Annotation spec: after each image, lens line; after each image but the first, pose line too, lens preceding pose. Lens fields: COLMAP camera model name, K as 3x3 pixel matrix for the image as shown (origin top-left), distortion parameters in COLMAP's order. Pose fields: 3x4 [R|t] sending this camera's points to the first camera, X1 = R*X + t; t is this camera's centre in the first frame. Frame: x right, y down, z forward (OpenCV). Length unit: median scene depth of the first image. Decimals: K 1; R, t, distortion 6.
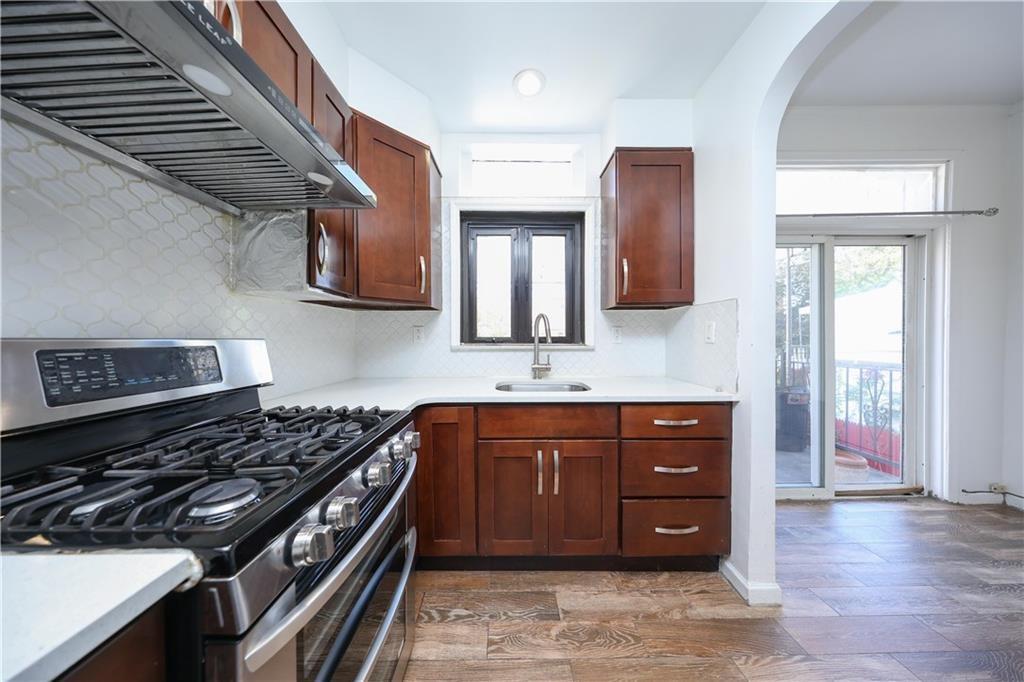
lens RADIAL K [[300.3, 0, 492.9], [0, 300.3, 336.9], [0, 0, 1]] dist [0.000784, 0.000015]
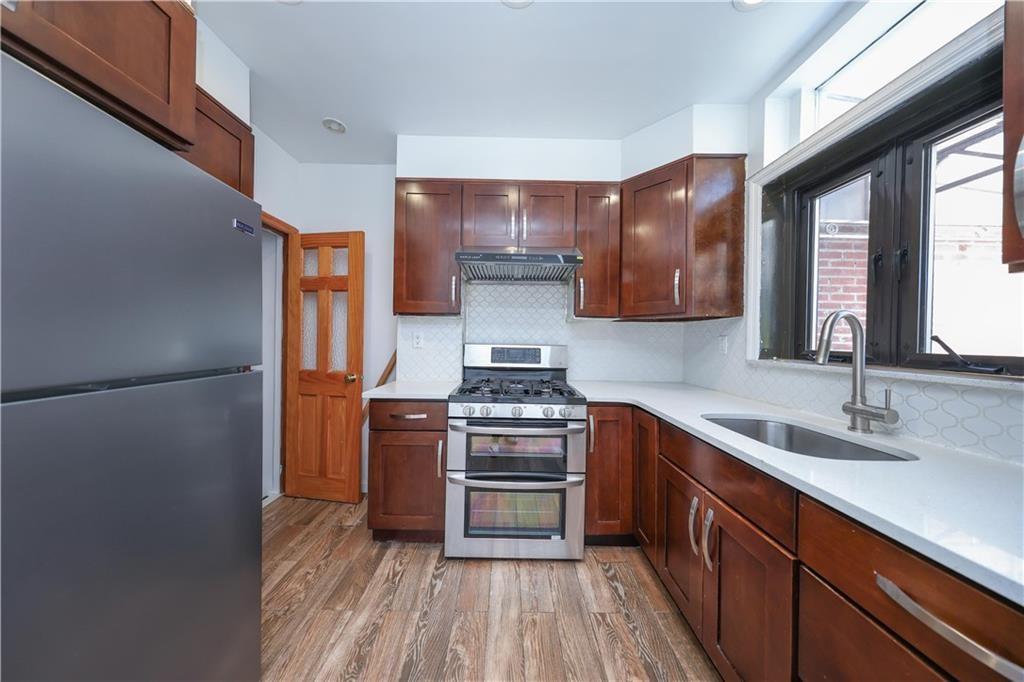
lens RADIAL K [[298.8, 0, 531.2], [0, 298.8, 343.7], [0, 0, 1]] dist [-0.025507, -0.000013]
pose [[0.041522, 0.006270, -0.999118, 0.715785], [-0.021557, 0.999753, 0.005378, -0.007933], [0.998905, 0.021315, 0.041647, 0.438747]]
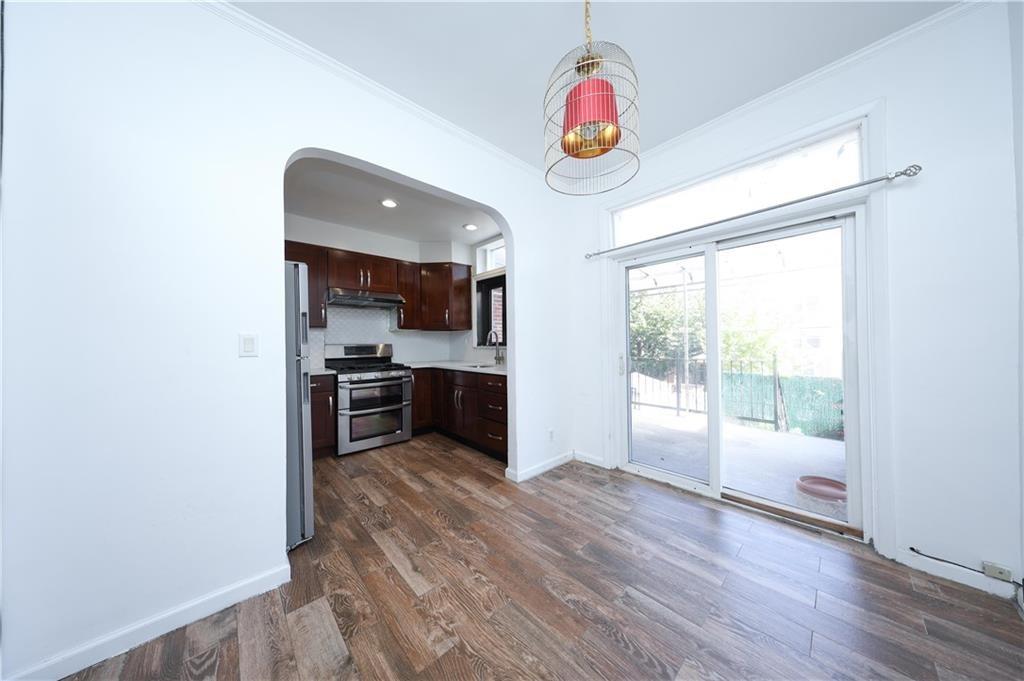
lens RADIAL K [[296.1, 0, 529.1], [0, 296.1, 336.9], [0, 0, 1]] dist [-0.000737, 0.000019]
pose [[0.702742, -0.021565, -0.711118, 1.834536], [0.010001, 0.999741, -0.020435, 0.009323], [0.711374, 0.007249, 0.702776, -0.201595]]
